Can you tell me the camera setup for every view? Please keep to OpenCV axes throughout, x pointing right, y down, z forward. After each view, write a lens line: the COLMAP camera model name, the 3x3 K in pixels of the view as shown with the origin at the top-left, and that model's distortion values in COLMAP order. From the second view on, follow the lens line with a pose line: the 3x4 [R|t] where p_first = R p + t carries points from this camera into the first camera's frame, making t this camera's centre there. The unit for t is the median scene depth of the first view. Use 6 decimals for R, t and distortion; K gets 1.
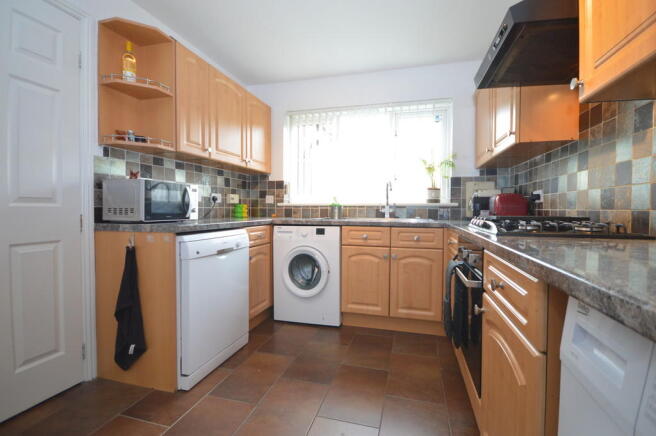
lens RADIAL K [[290.8, 0, 329.1], [0, 290.8, 216.1], [0, 0, 1]] dist [0.002441, -0.002231]
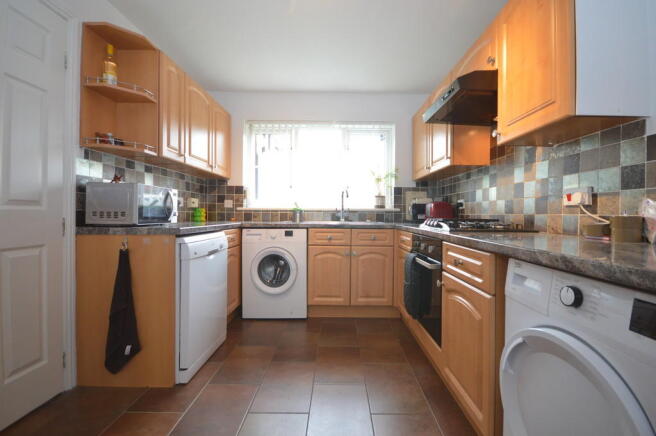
lens RADIAL K [[290.8, 0, 329.3], [0, 290.8, 217.1], [0, 0, 1]] dist [0.002441, -0.002231]
pose [[0.968362, -0.000480, 0.249548, -0.210995], [0.003603, 0.999921, -0.012061, 0.005593], [-0.249522, 0.012578, 0.968287, -0.145556]]
